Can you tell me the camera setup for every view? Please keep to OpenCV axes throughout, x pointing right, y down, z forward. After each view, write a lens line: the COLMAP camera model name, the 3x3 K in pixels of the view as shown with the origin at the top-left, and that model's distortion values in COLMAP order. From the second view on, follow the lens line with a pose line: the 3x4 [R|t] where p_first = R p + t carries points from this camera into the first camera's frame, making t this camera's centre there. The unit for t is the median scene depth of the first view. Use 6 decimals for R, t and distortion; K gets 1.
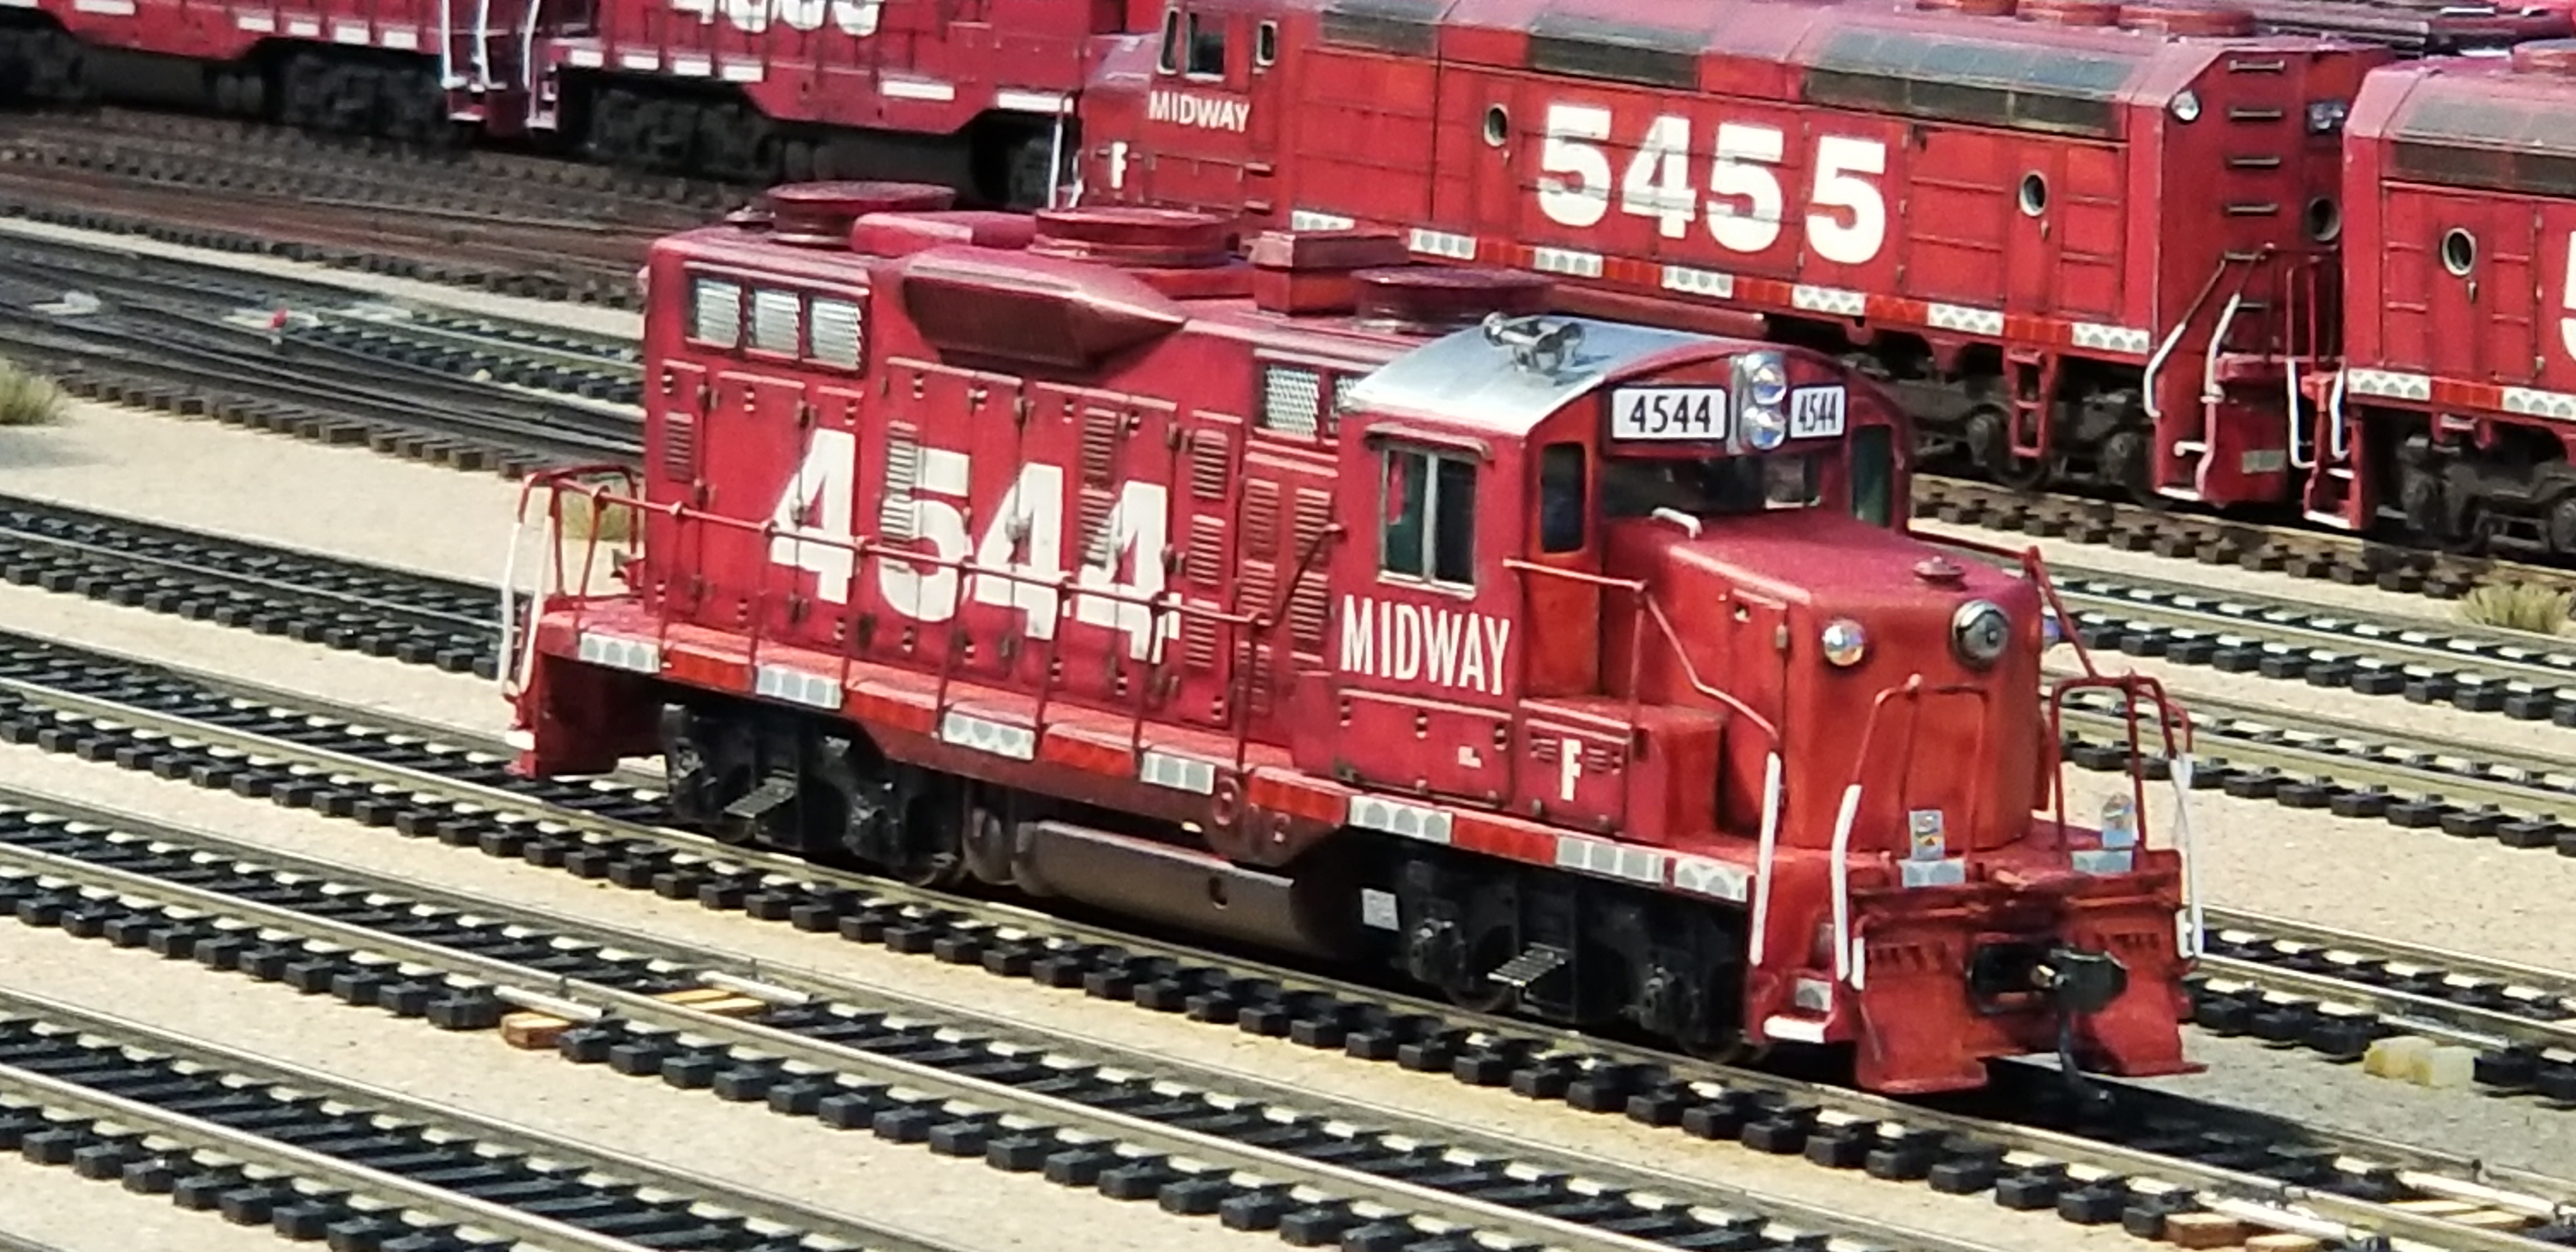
lens RADIAL K [[10082.6, 0, 1288.0], [0, 10082.6, 626.0], [0, 0, 1]] dist [-0.247440, 6.492477]
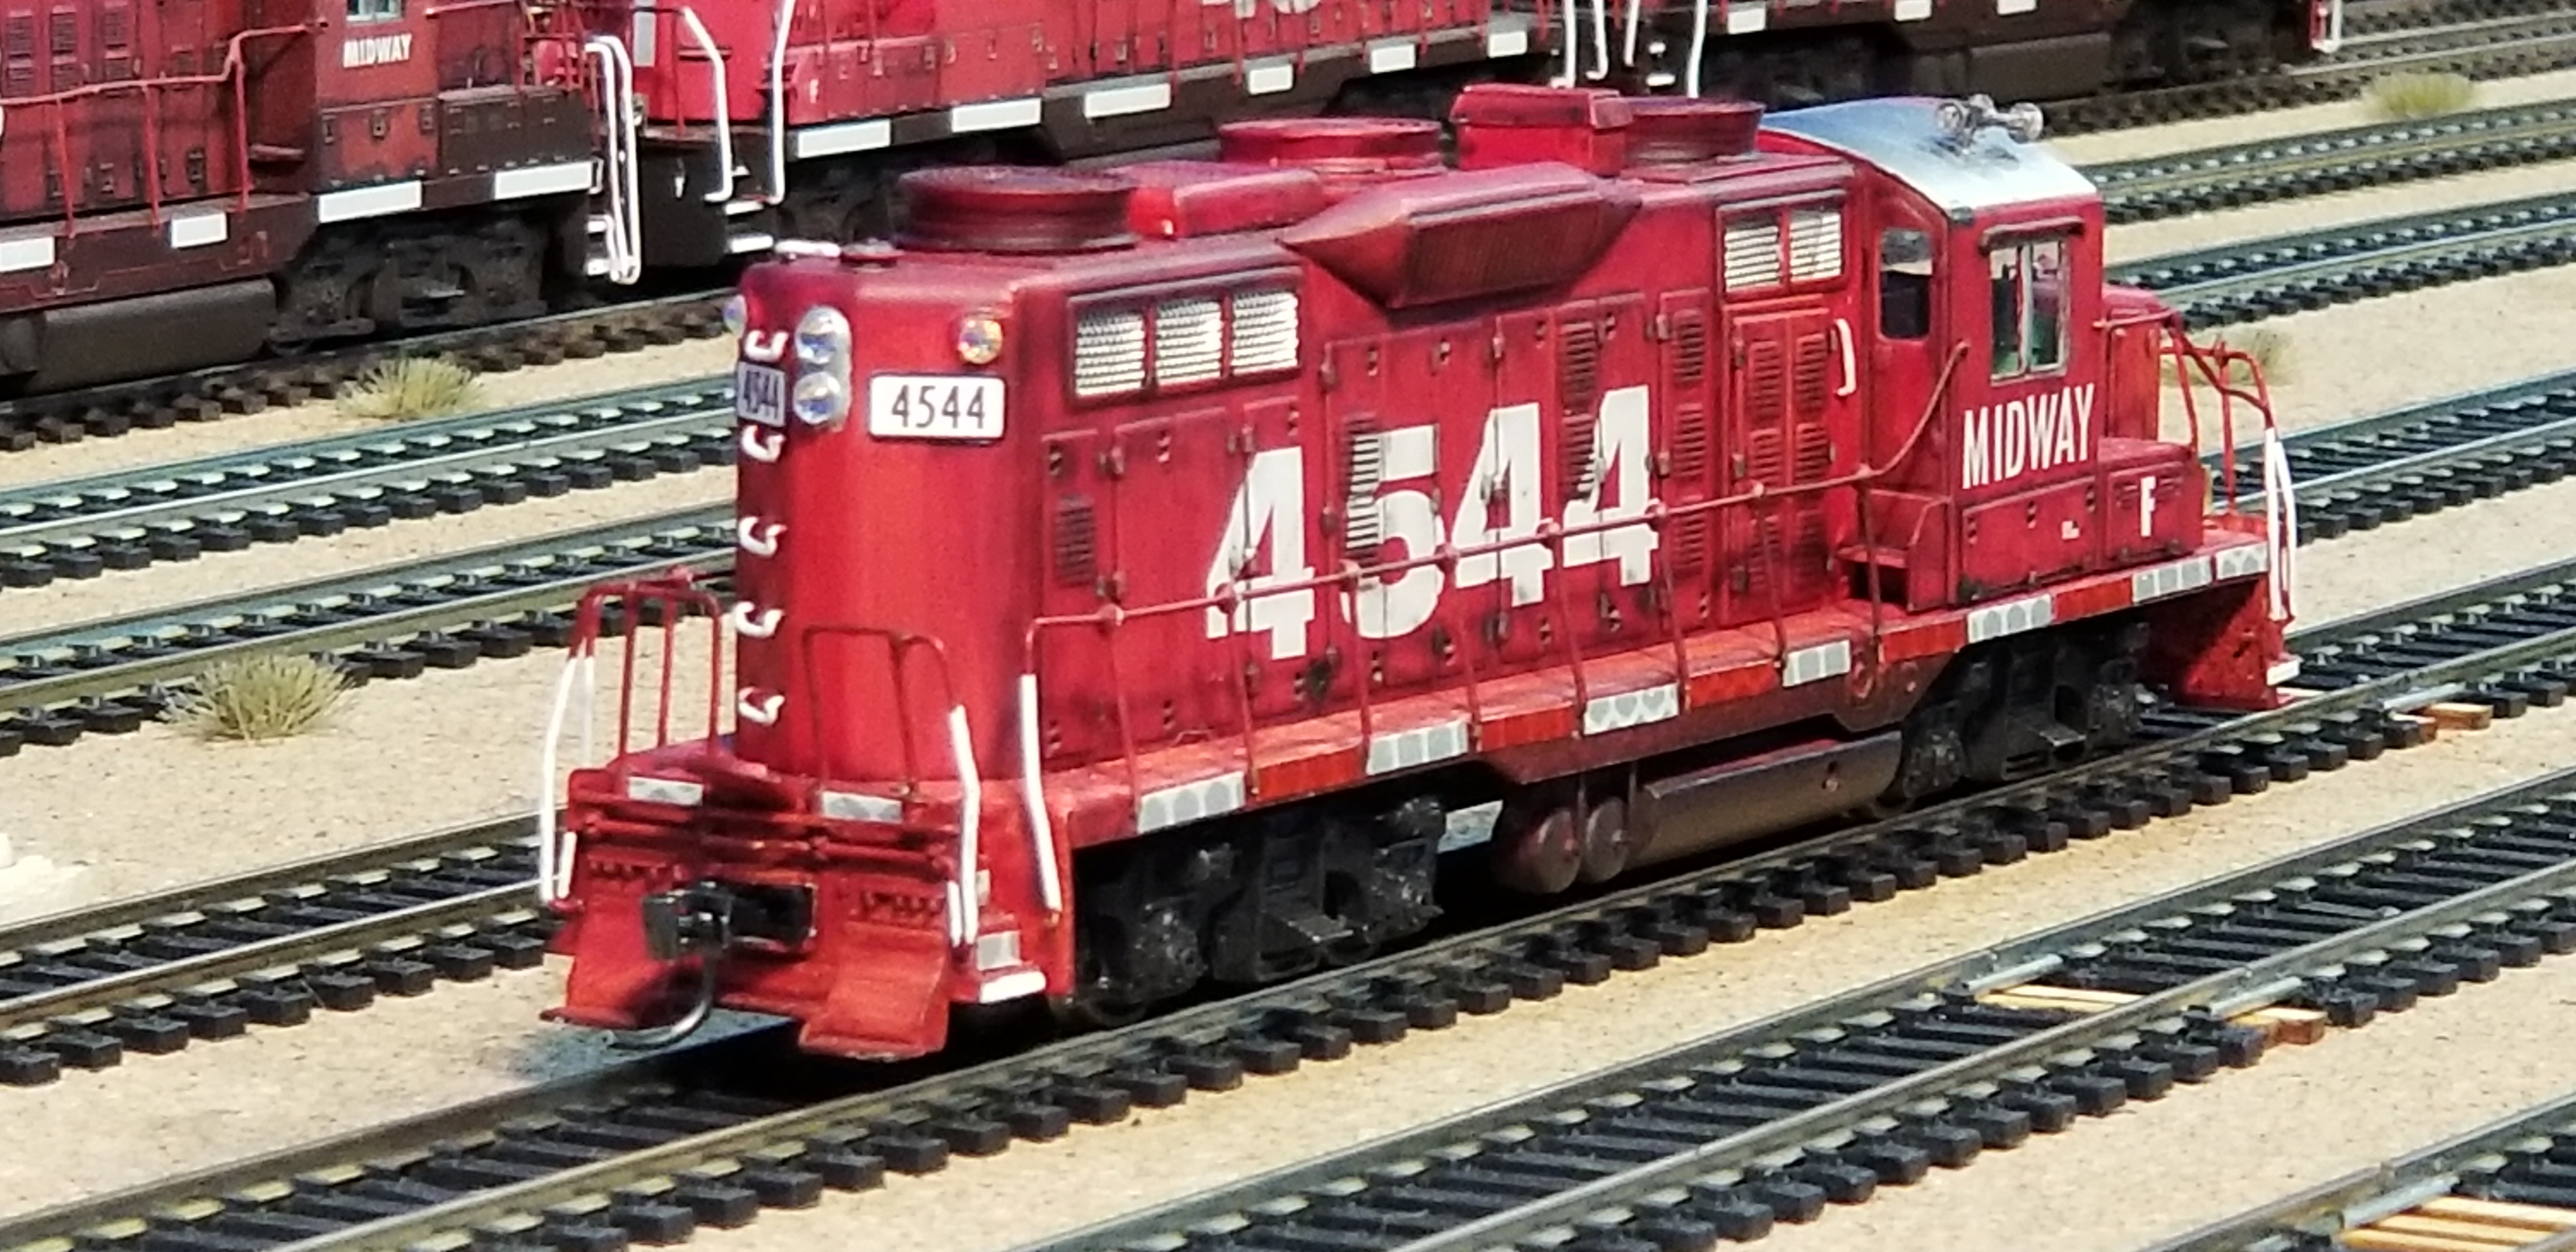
lens RADIAL K [[10082.6, 0, 1288.0], [0, 10082.6, 626.0], [0, 0, 1]] dist [-0.247440, 6.492477]
pose [[-0.402737, -0.140779, 0.904425, -0.809097], [0.090749, 0.977092, 0.192500, -0.167440], [-0.910806, 0.159603, -0.380736, 1.365539]]
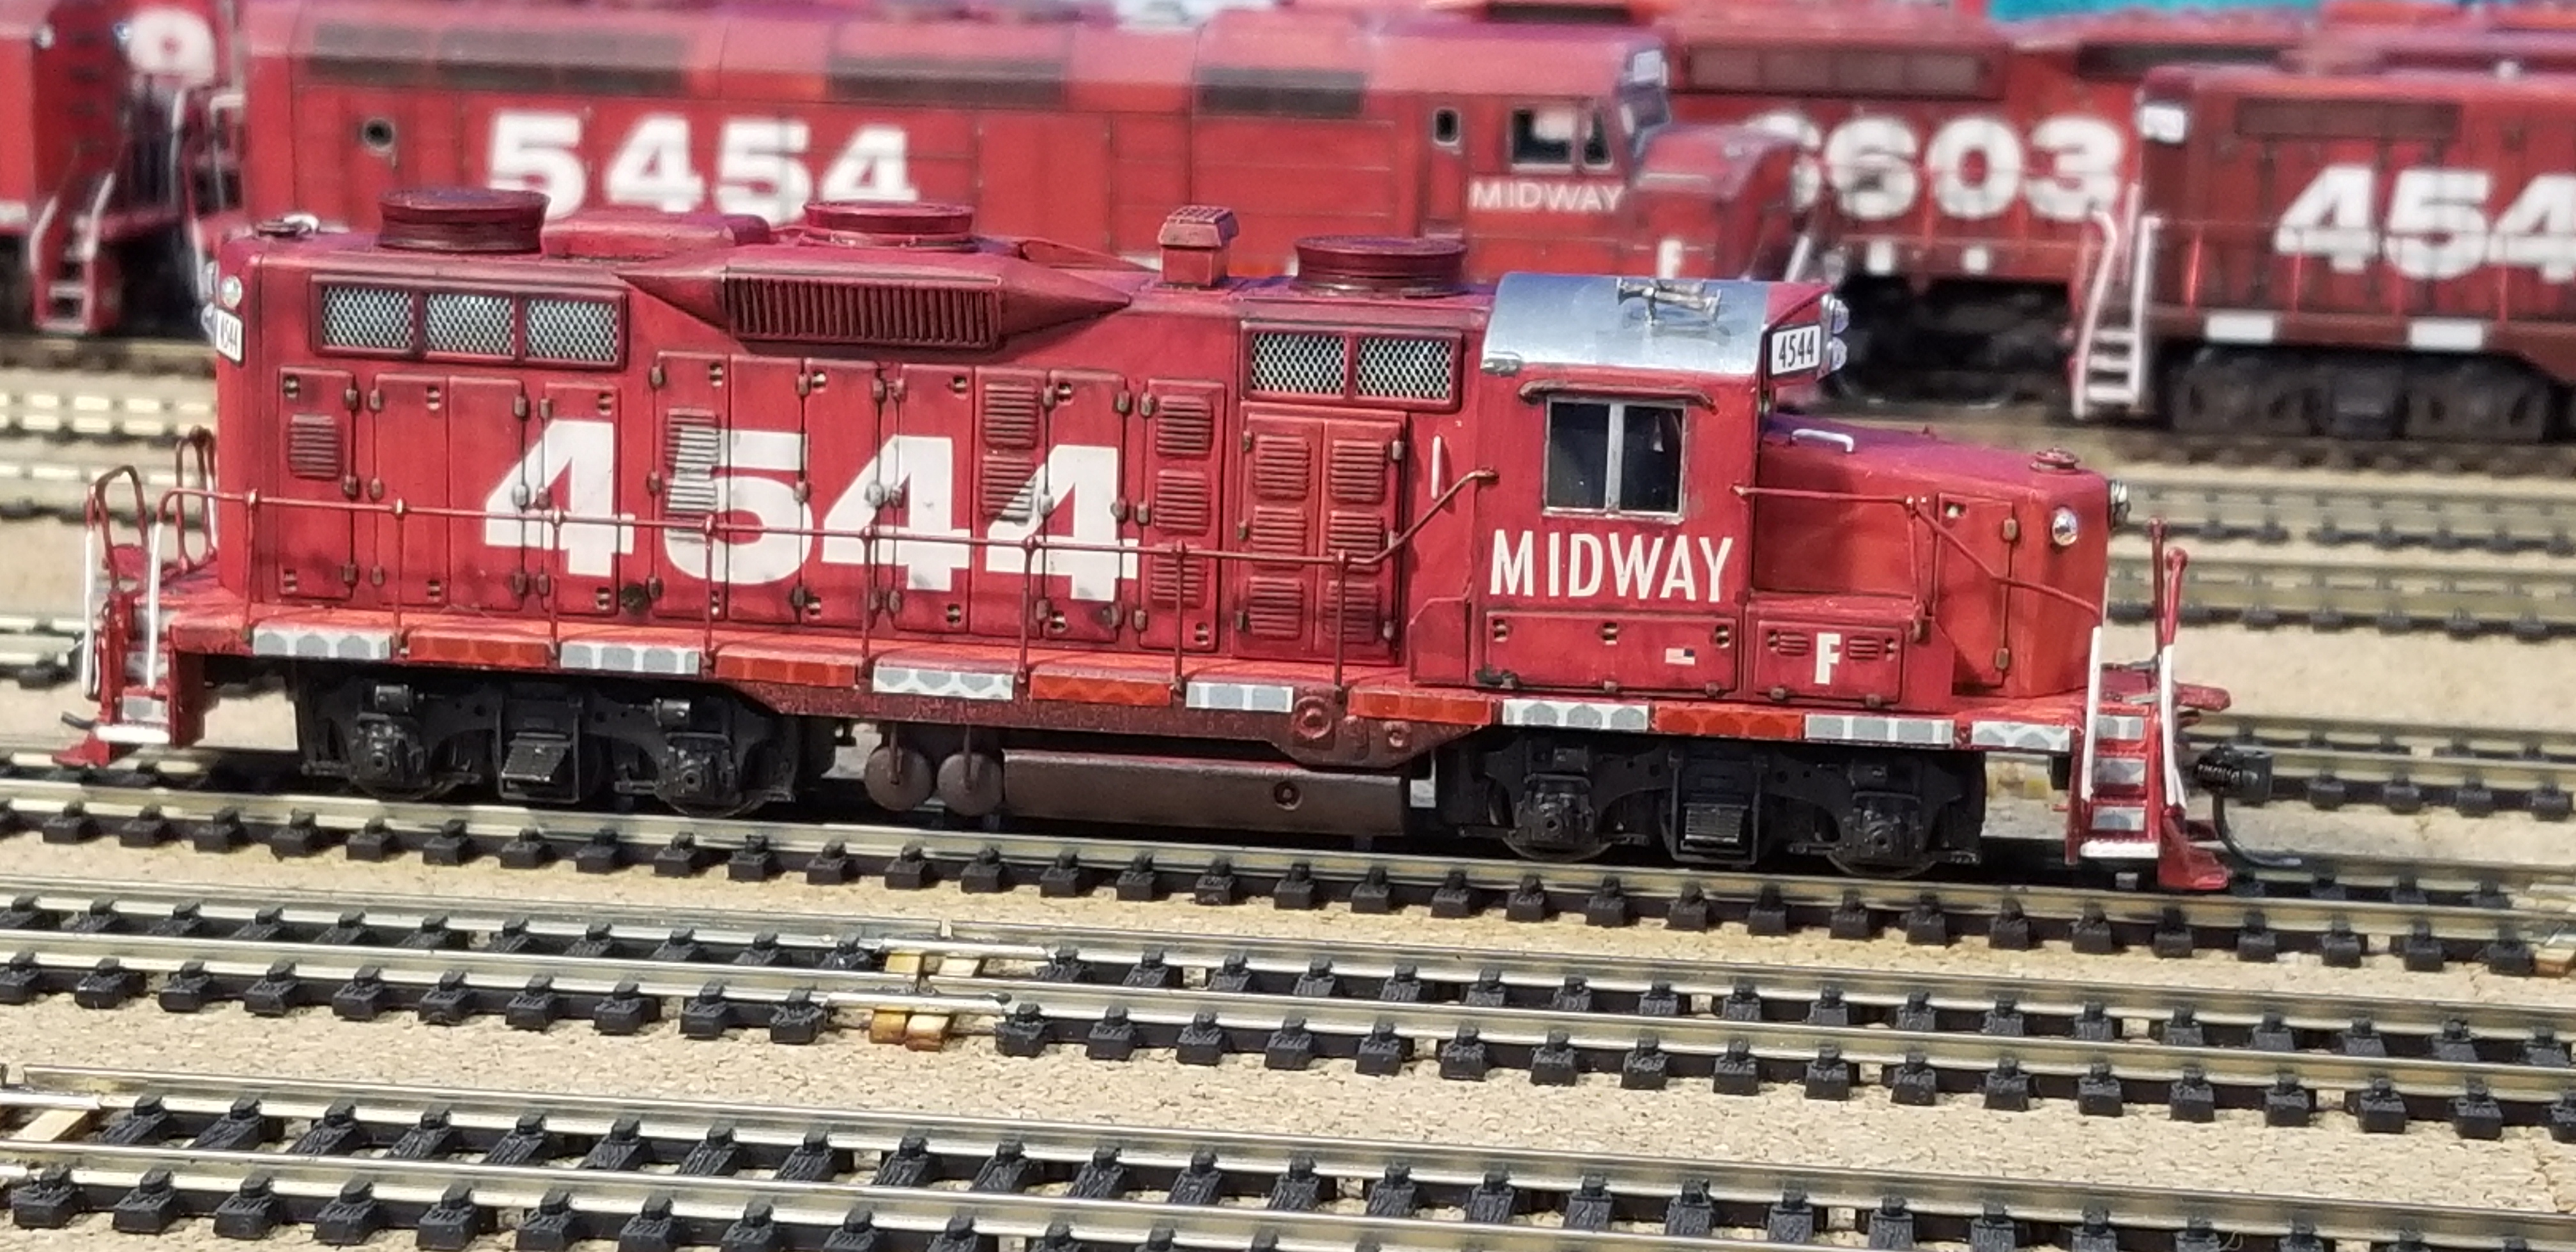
lens RADIAL K [[5026.8, 0, 1339.1], [0, 5026.8, 631.1], [0, 0, 1]] dist [0.099957, 0.002779]
pose [[0.682090, -0.136283, 0.718456, -0.403441], [0.070838, 0.990174, 0.120572, -0.059598], [-0.727829, -0.031347, 0.685042, 0.588073]]
